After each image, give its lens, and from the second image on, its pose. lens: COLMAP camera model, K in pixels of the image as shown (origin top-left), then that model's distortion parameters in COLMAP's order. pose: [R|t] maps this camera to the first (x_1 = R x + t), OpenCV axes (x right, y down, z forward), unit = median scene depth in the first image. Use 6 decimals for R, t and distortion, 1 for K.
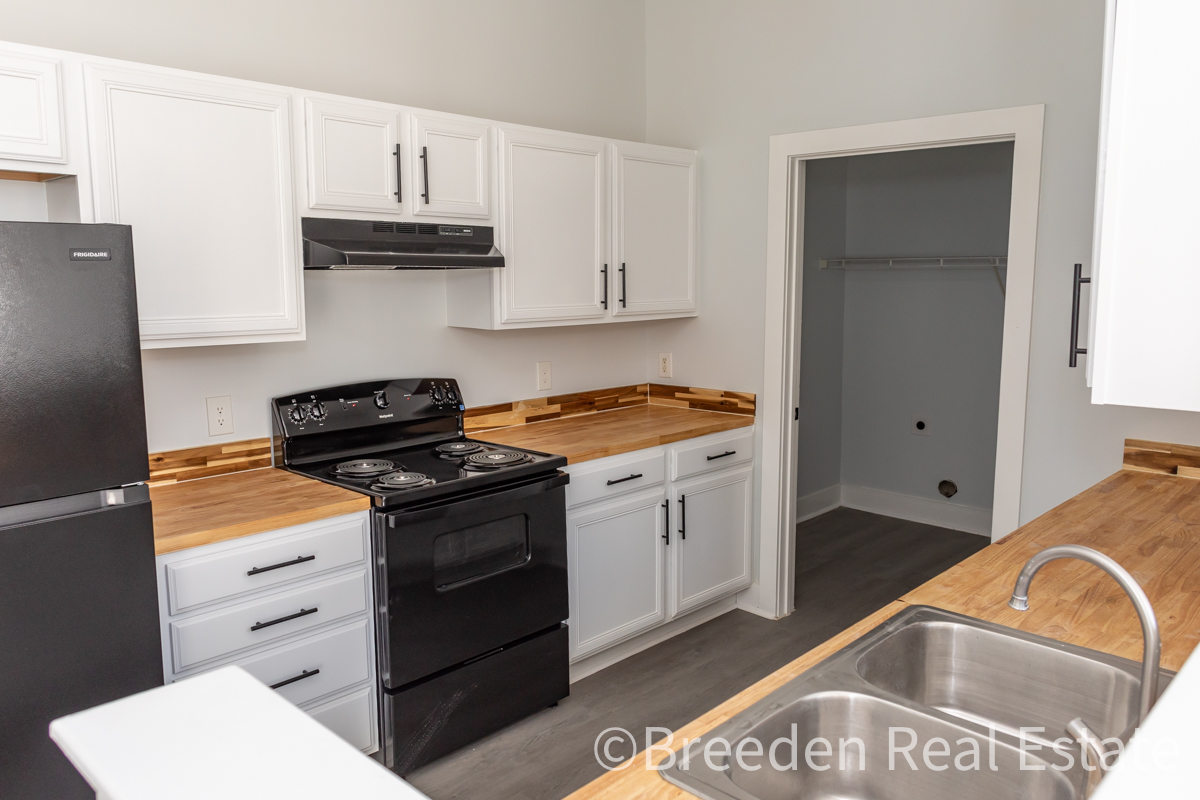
lens RADIAL K [[882.6, 0, 603.4], [0, 882.6, 394.2], [0, 0, 1]] dist [0.003648, -0.003138]
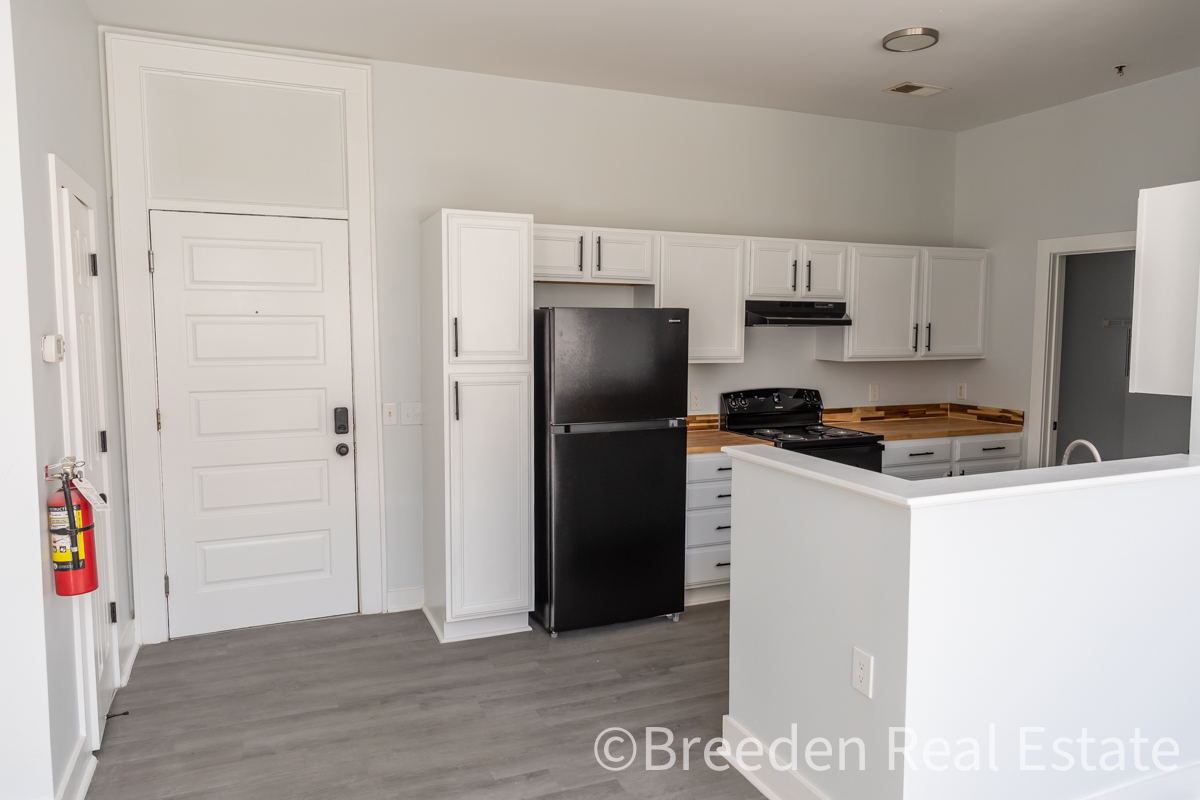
lens RADIAL K [[844.3, 0, 589.1], [0, 844.3, 396.5], [0, 0, 1]] dist [0.009790, -0.005196]
pose [[0.917003, 0.040712, -0.396797, 0.077618], [-0.060888, 0.997406, -0.038378, 0.088140], [0.394206, 0.059353, 0.917104, -0.699827]]
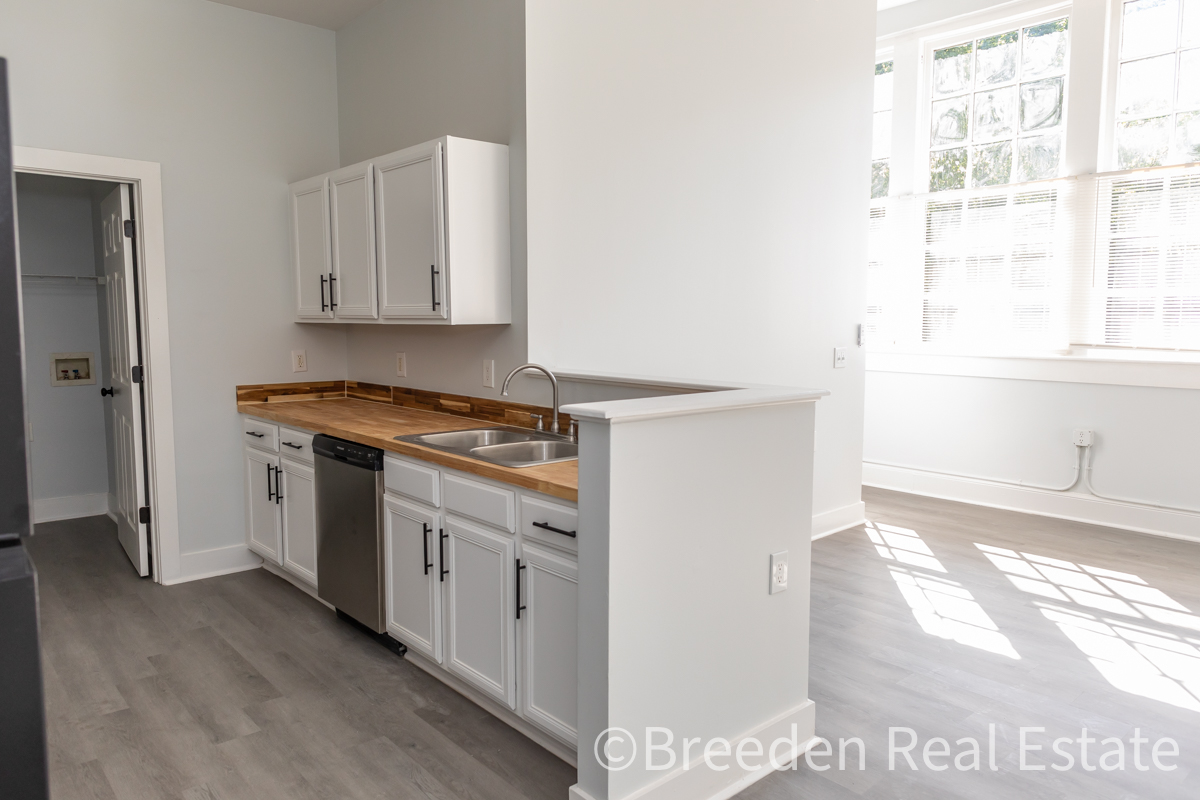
lens RADIAL K [[844.3, 0, 576.6], [0, 844.3, 408.5], [0, 0, 1]] dist [0.009790, -0.005196]
pose [[0.096789, -0.108439, 0.989380, -0.763434], [0.142510, 0.985315, 0.094052, 0.030489], [-0.985050, 0.131893, 0.110821, 0.206131]]
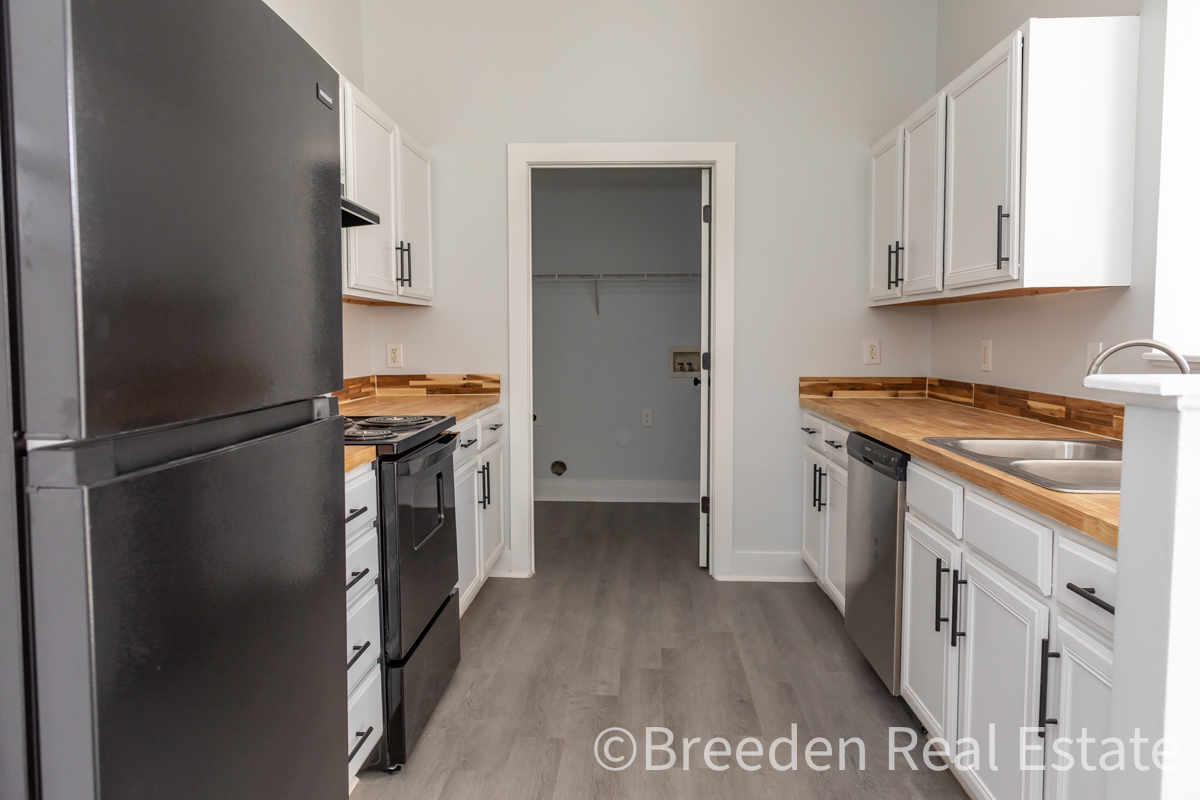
lens RADIAL K [[844.3, 0, 593.3], [0, 844.3, 398.2], [0, 0, 1]] dist [0.009790, -0.005196]
pose [[0.754560, -0.045064, 0.654682, -0.507640], [0.091048, 0.995180, -0.036436, 0.092626], [-0.649885, 0.087101, 0.755025, 0.156155]]
